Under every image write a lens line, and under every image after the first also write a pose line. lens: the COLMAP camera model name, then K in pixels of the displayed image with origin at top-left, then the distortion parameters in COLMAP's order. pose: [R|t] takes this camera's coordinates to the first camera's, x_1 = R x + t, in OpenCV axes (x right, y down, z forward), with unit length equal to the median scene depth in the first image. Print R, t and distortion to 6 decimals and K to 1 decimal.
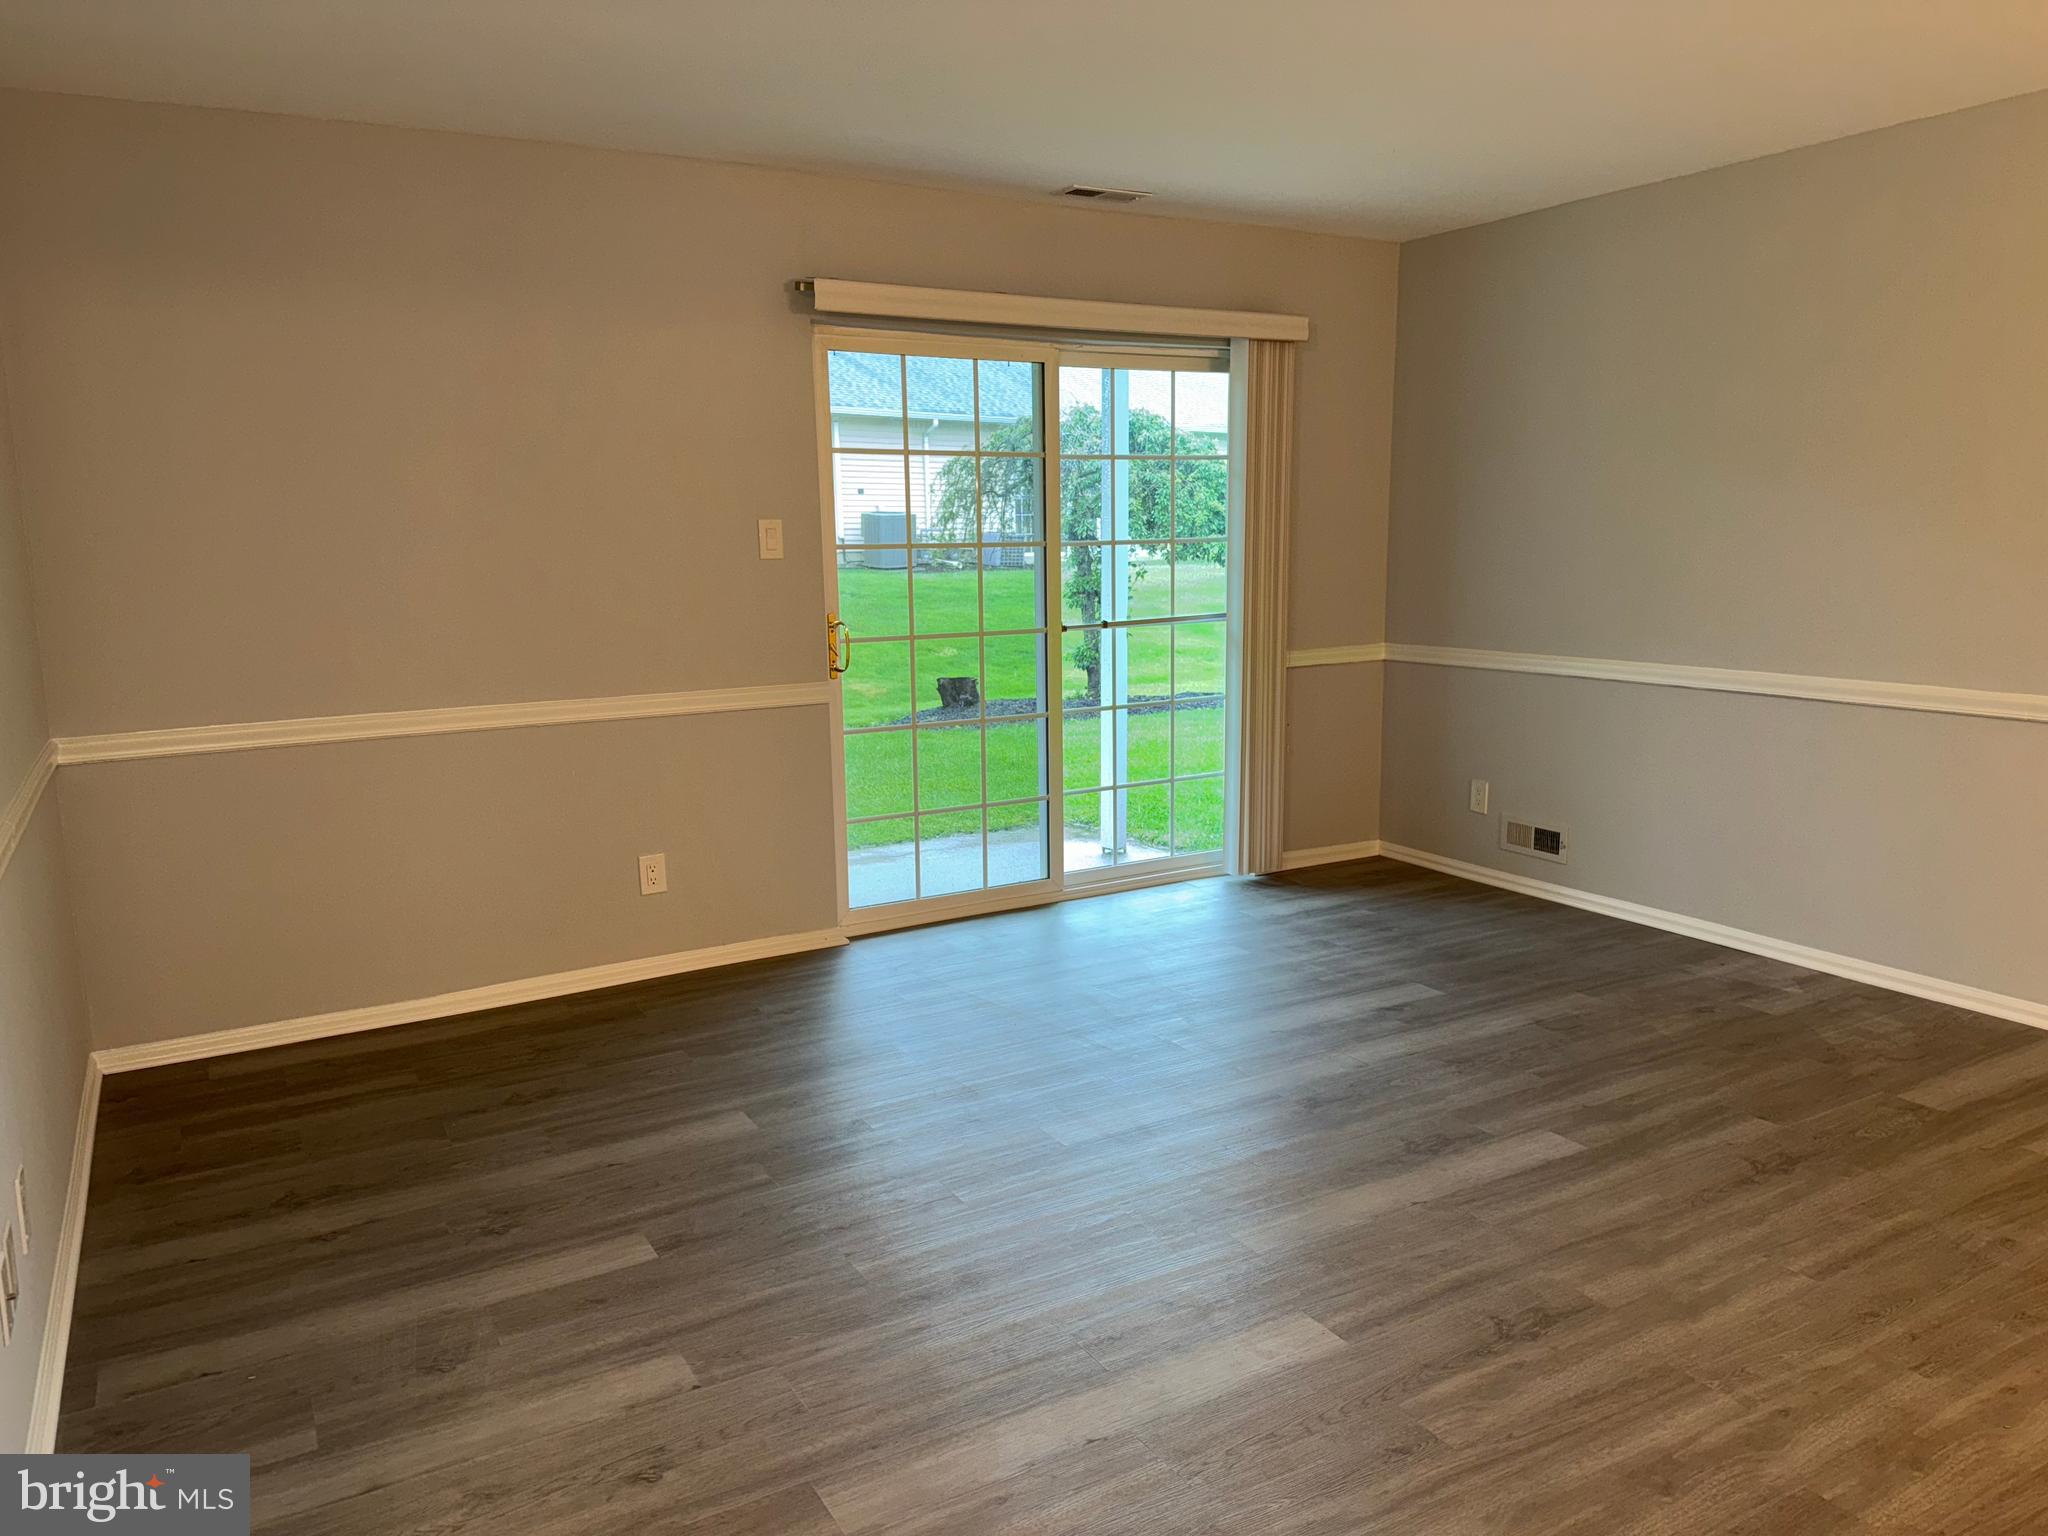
lens RADIAL K [[1434.7, 0, 1033.7], [0, 1434.7, 778.0], [0, 0, 1]] dist [0.081380, -0.099842]
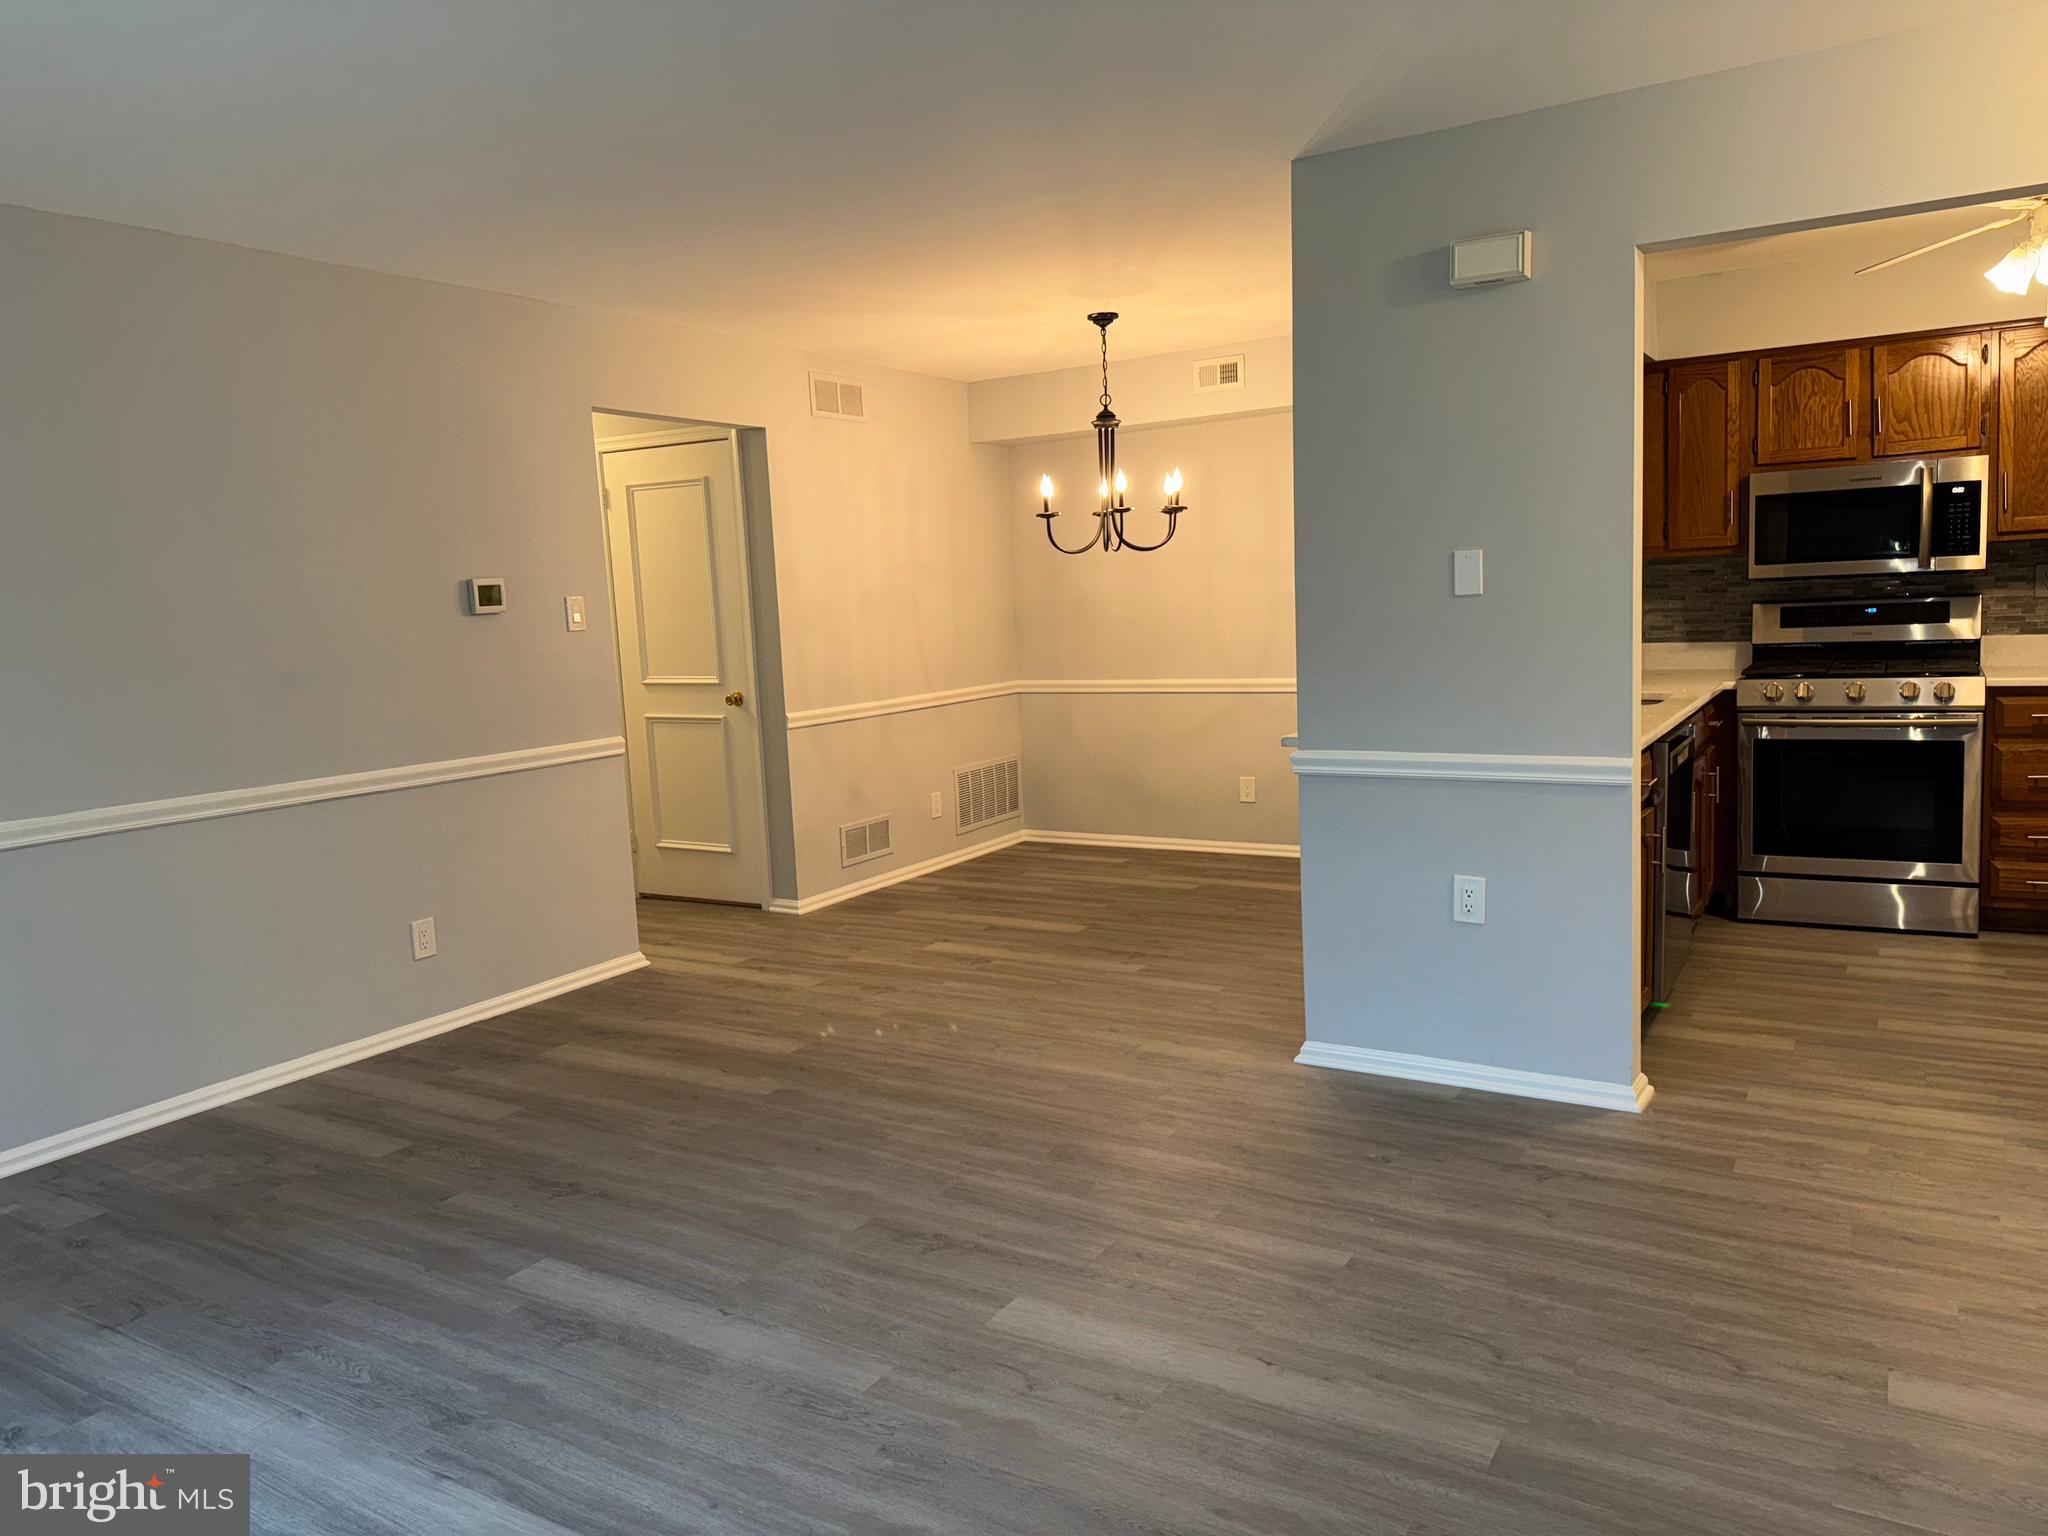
lens RADIAL K [[1434.7, 0, 1003.5], [0, 1434.7, 758.0], [0, 0, 1]] dist [0.081380, -0.099842]
pose [[-0.462558, -0.067440, 0.884020, -0.596376], [0.203124, 0.962520, 0.179712, -0.177527], [-0.863007, 0.262693, -0.431523, 1.093709]]
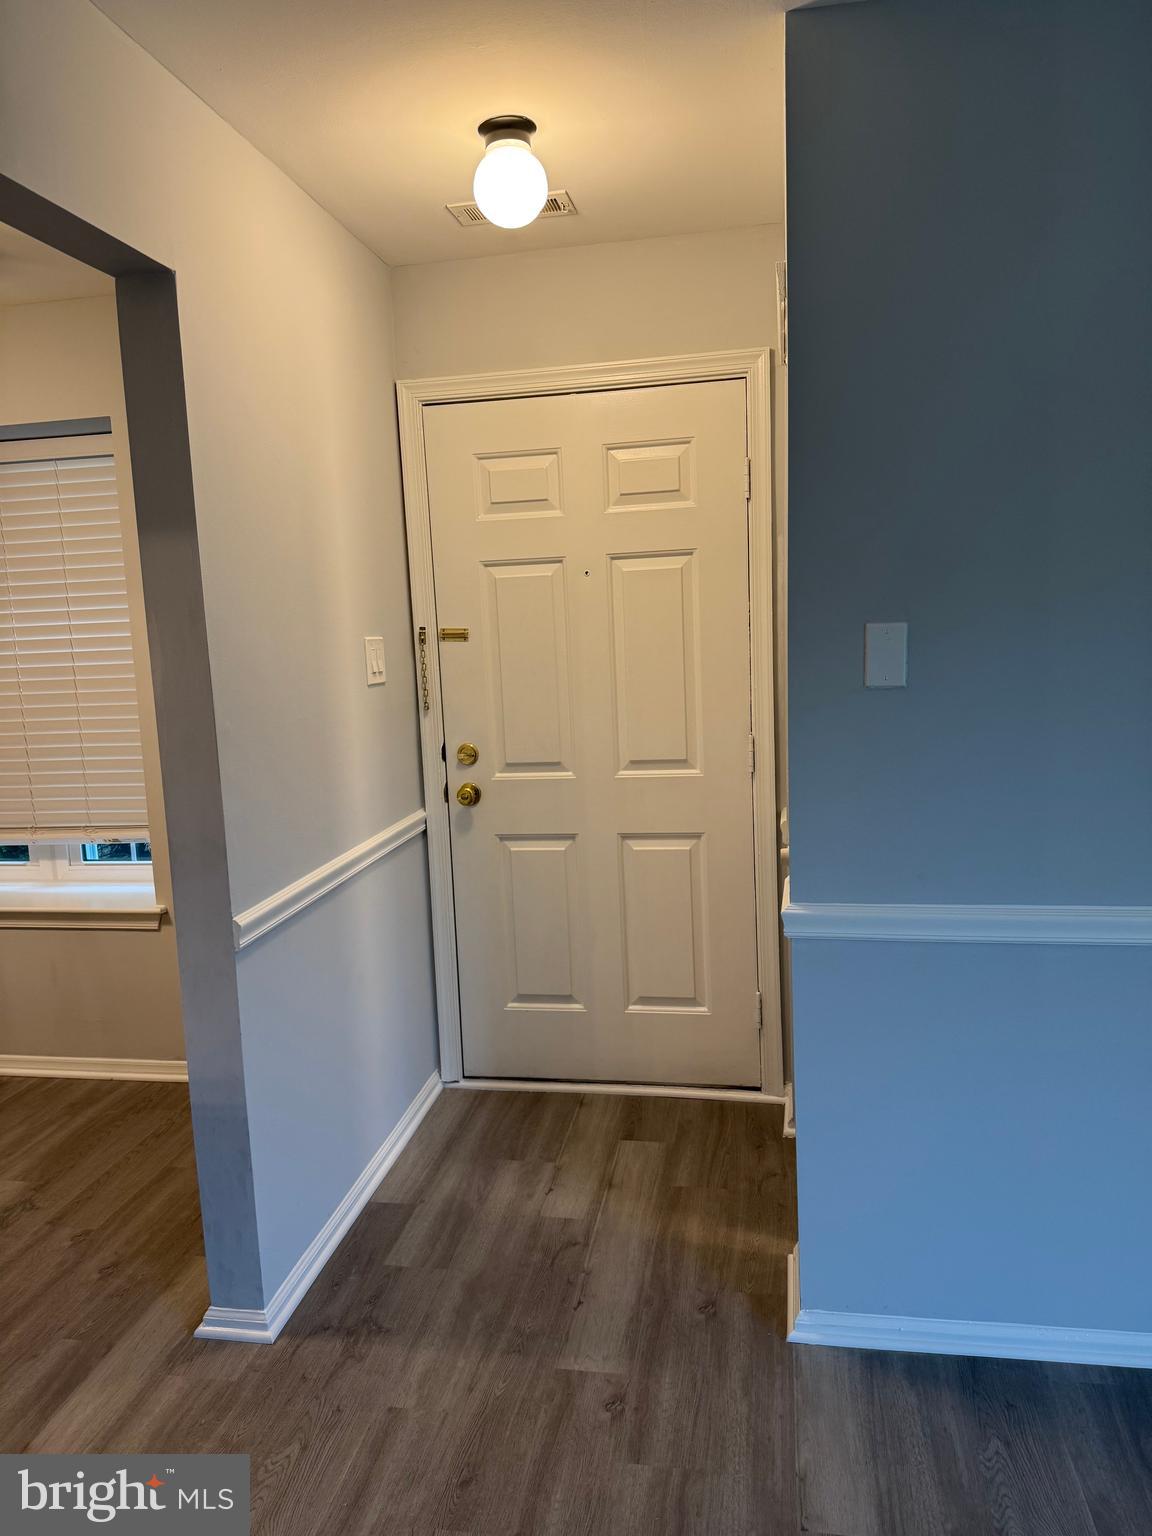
lens RADIAL K [[1076.0, 0, 572.9], [0, 1076.0, 774.4], [0, 0, 1]] dist [0.081380, -0.099842]
pose [[-0.654515, 0.148801, -0.741261, 0.278022], [-0.077183, 0.962168, 0.261296, -0.130642], [0.752099, 0.228235, -0.618269, 0.603999]]
